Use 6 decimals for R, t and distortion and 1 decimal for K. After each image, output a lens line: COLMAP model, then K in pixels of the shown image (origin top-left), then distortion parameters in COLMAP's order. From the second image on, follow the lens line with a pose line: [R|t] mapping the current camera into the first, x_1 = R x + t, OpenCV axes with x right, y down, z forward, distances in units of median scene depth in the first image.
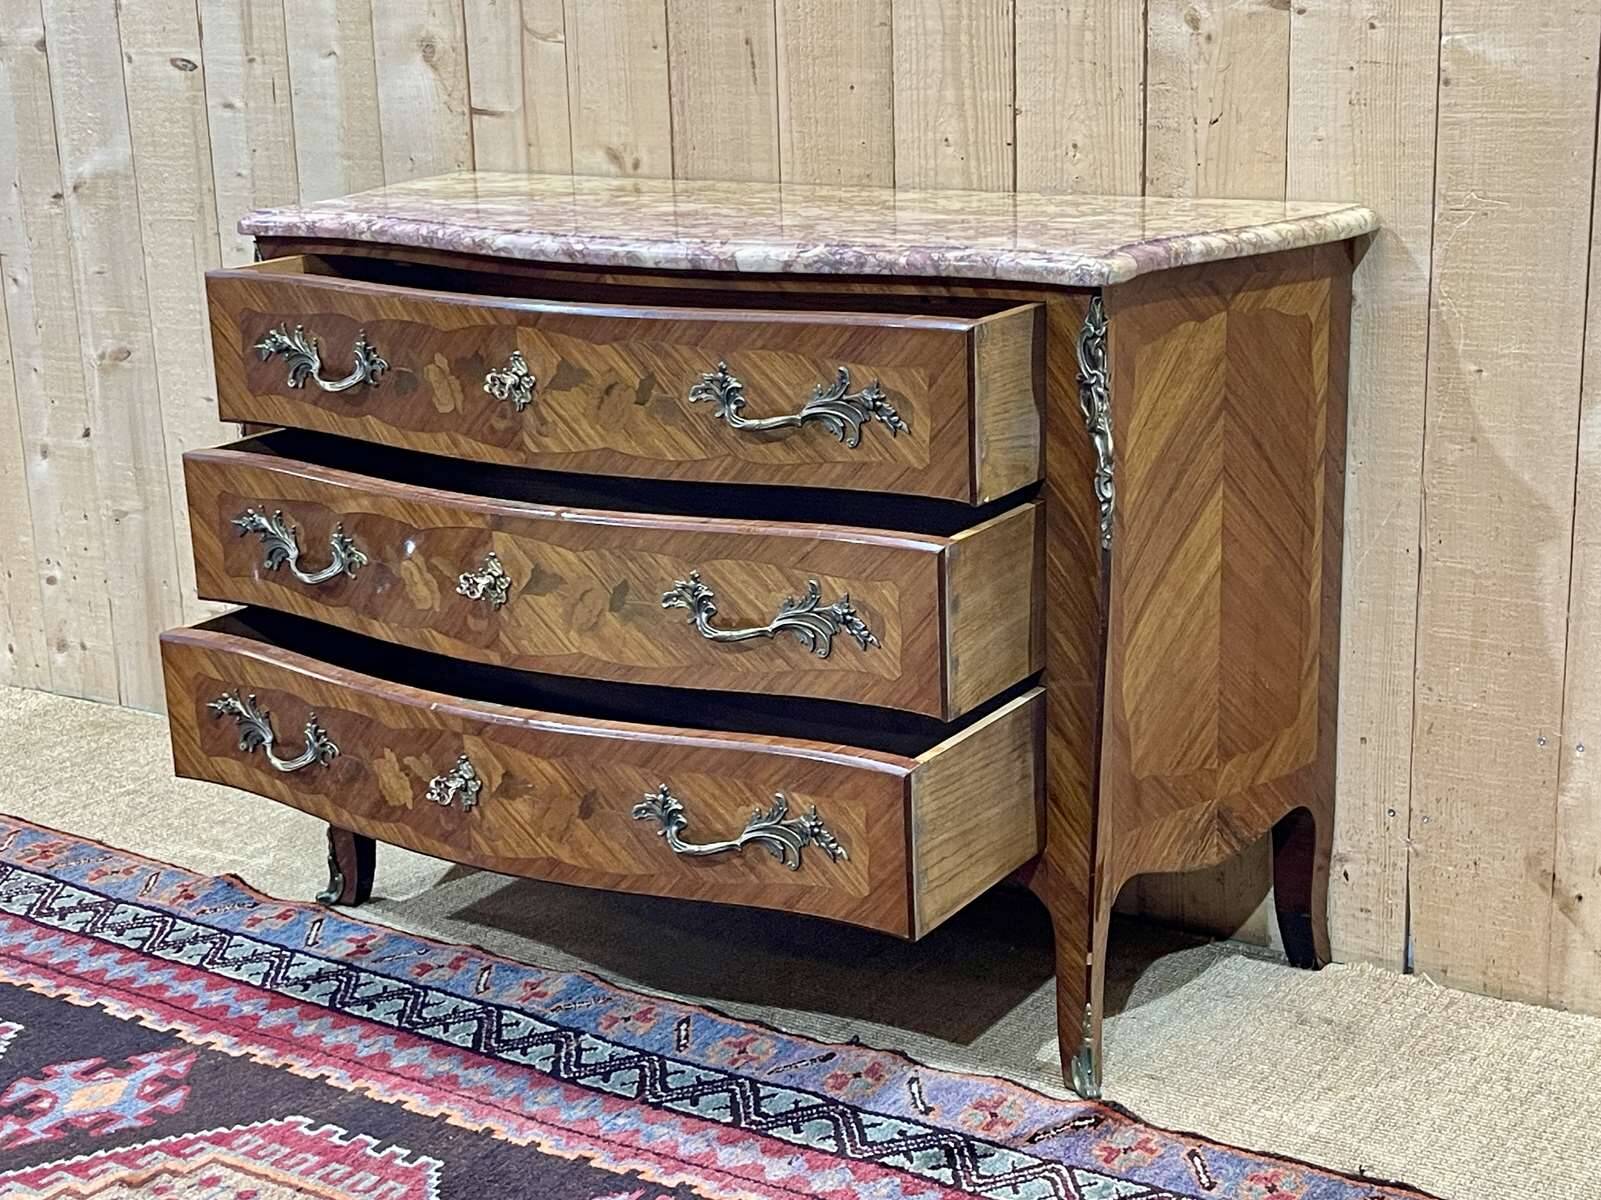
lens RADIAL K [[2410.8, 0, 820.4], [0, 2410.8, 613.2], [0, 0, 1]] dist [0.189248, -0.701100]
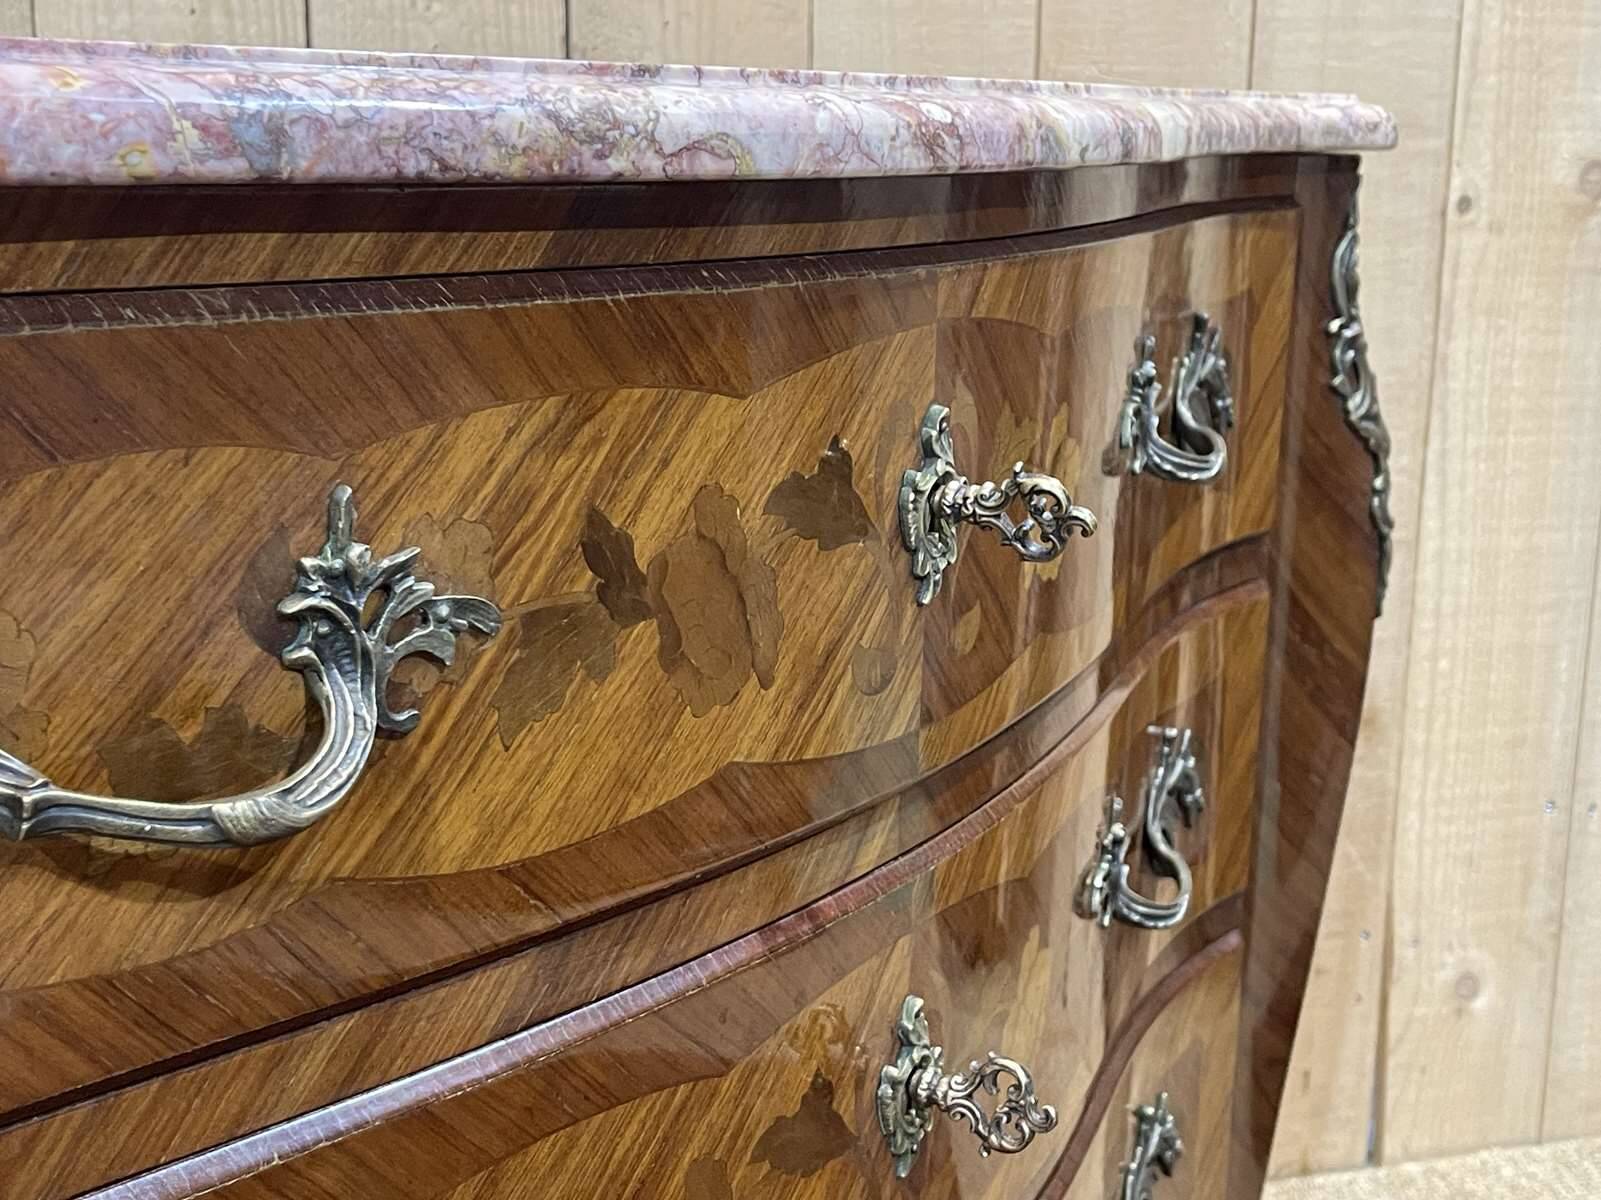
lens RADIAL K [[2176.3, 0, 808.3], [0, 2176.3, 617.2], [0, 0, 1]] dist [0.158721, -0.555670]
pose [[-0.030704, -0.202884, 0.978721, -0.342929], [0.248199, 0.946966, 0.204088, -0.147939], [-0.968222, 0.249184, 0.021280, 1.000411]]
